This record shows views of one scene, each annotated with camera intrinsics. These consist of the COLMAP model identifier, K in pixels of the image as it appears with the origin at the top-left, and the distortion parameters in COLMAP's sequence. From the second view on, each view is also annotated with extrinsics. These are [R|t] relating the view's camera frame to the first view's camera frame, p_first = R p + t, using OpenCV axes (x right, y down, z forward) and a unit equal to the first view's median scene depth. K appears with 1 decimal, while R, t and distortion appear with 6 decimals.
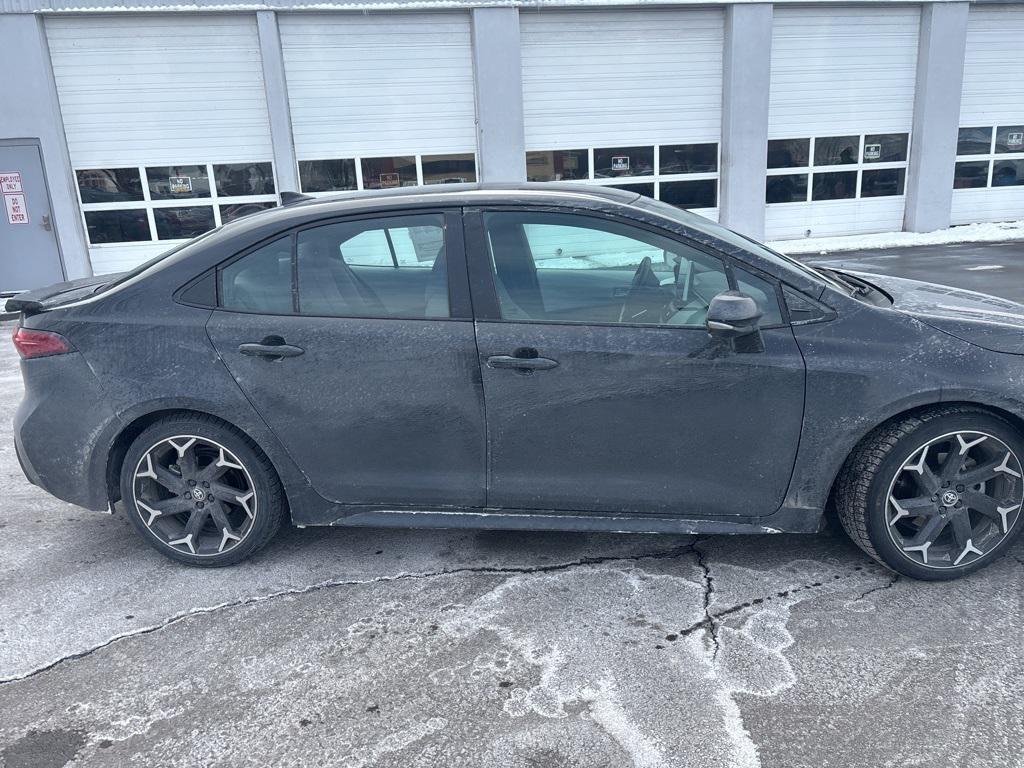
lens RADIAL K [[805.2, 0, 497.0], [0, 805.2, 396.6], [0, 0, 1]] dist [0.050407, -0.048909]
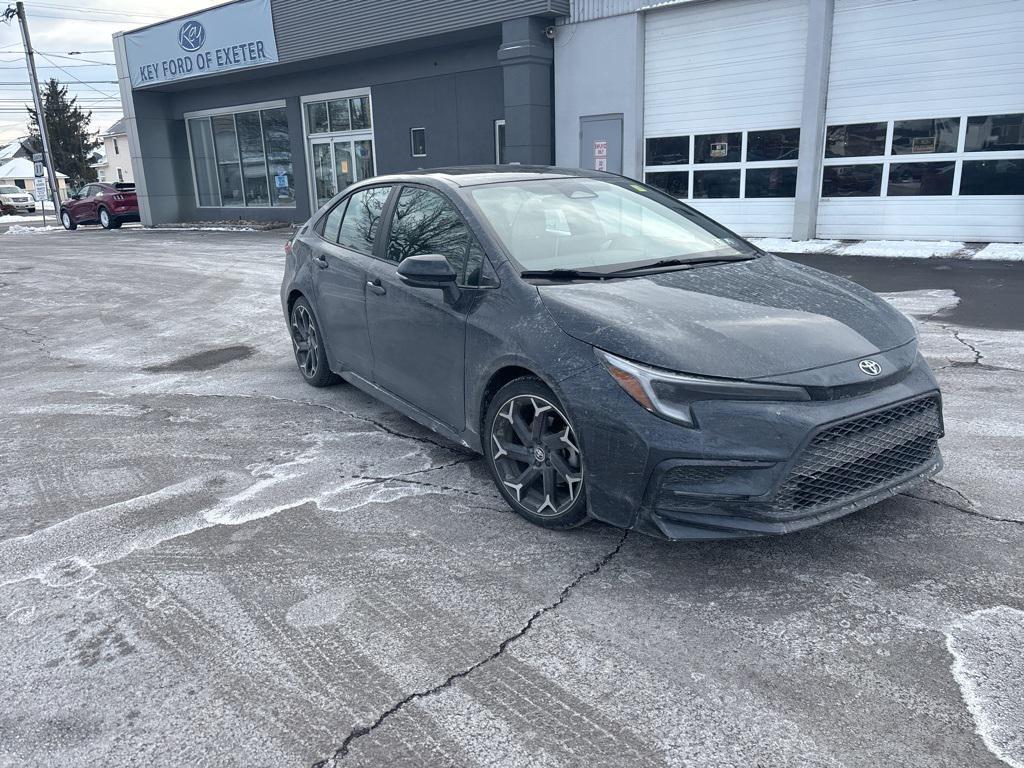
lens RADIAL K [[798.0, 0, 470.9], [0, 798.0, 389.3], [0, 0, 1]] dist [0.053233, -0.043323]
pose [[0.604367, 0.235798, -0.761013, 1.256262], [-0.201340, 0.969397, 0.140469, -0.099529], [0.770846, 0.068327, 0.633347, 0.180405]]
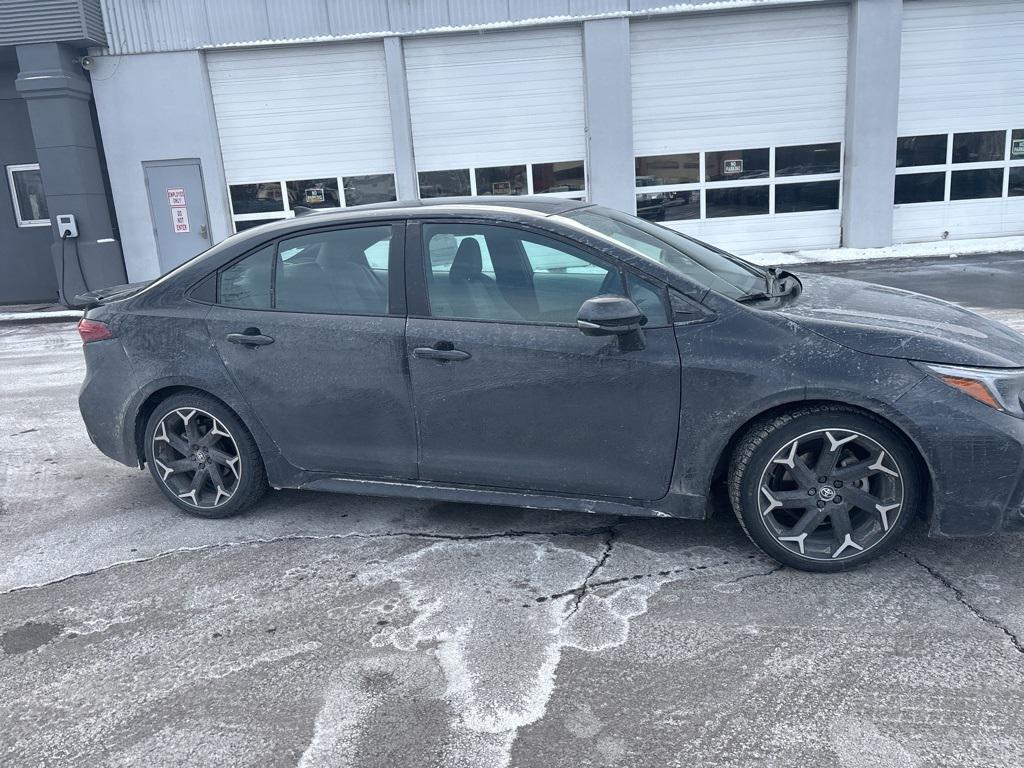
lens RADIAL K [[808.3, 0, 491.3], [0, 808.3, 386.3], [0, 0, 1]] dist [0.042299, -0.031952]
pose [[0.977371, 0.032417, -0.209032, 0.324865], [-0.035911, 0.999271, -0.012941, 0.015413], [0.208460, 0.020155, 0.977823, -0.109302]]
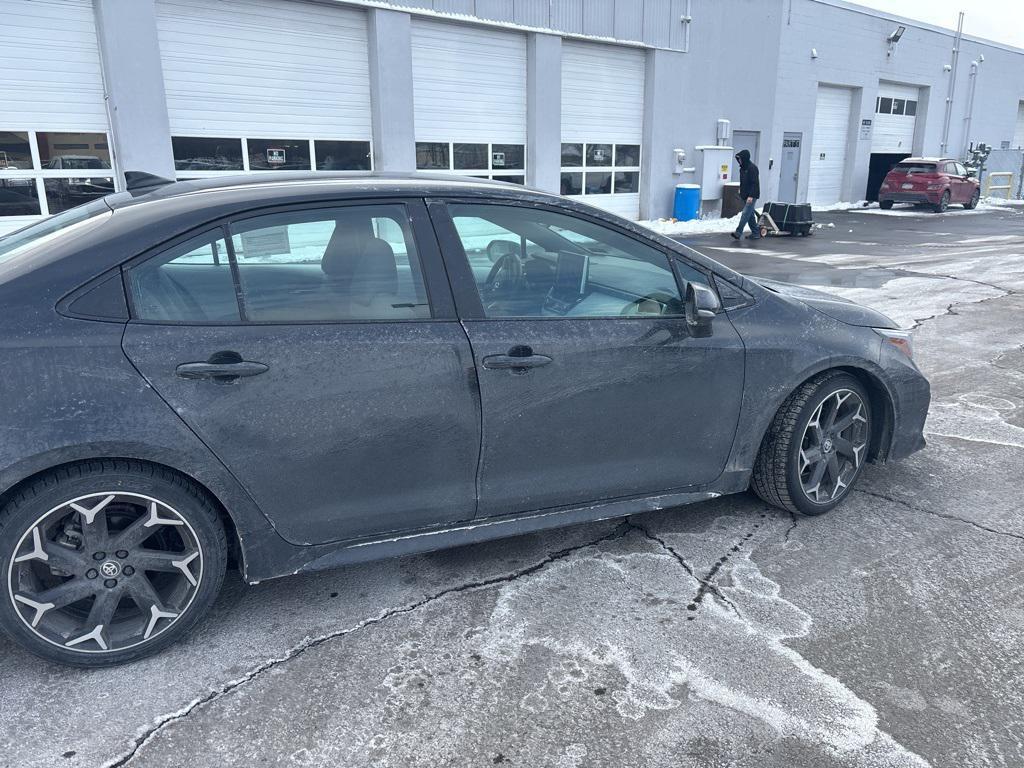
lens RADIAL K [[804.7, 0, 519.8], [0, 804.7, 380.8], [0, 0, 1]] dist [0.025712, -0.000289]
pose [[0.859764, -0.085578, 0.503470, -0.424549], [0.092662, 0.995637, 0.010998, -0.027730], [-0.502215, 0.037197, 0.863943, 0.160247]]
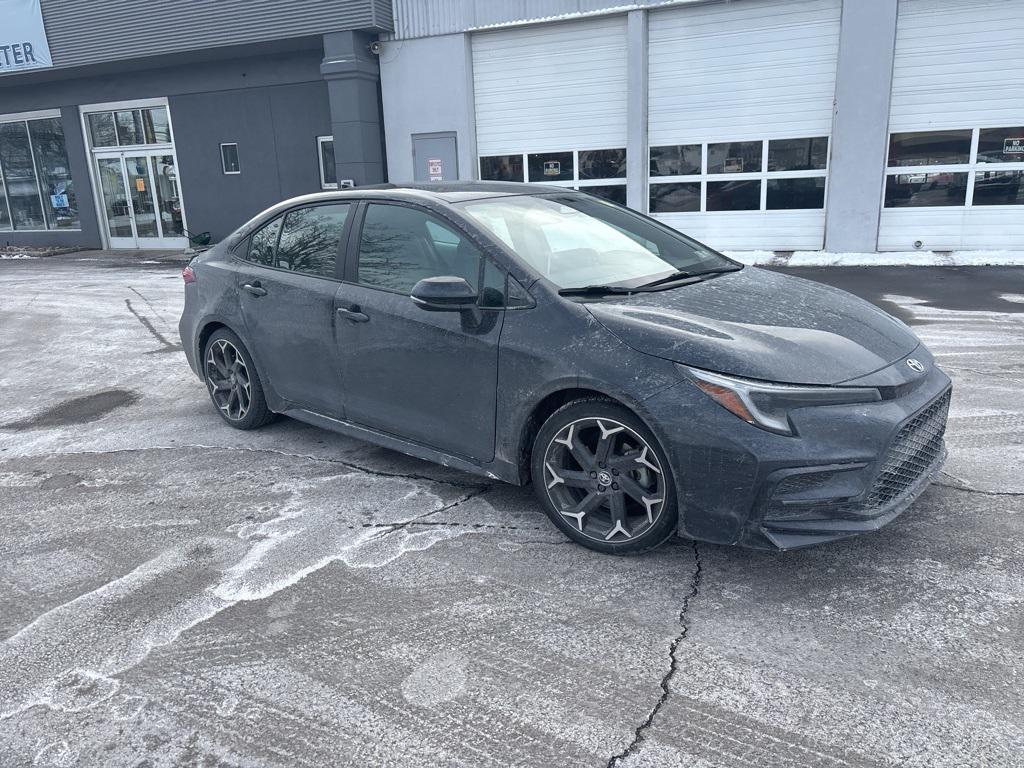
lens RADIAL K [[805.2, 0, 497.0], [0, 805.2, 396.6], [0, 0, 1]] dist [0.050407, -0.048909]
pose [[0.810743, 0.168219, -0.560712, 0.968400], [-0.153153, 0.985414, 0.074188, -0.042581], [0.565013, 0.025728, 0.824680, 0.001066]]
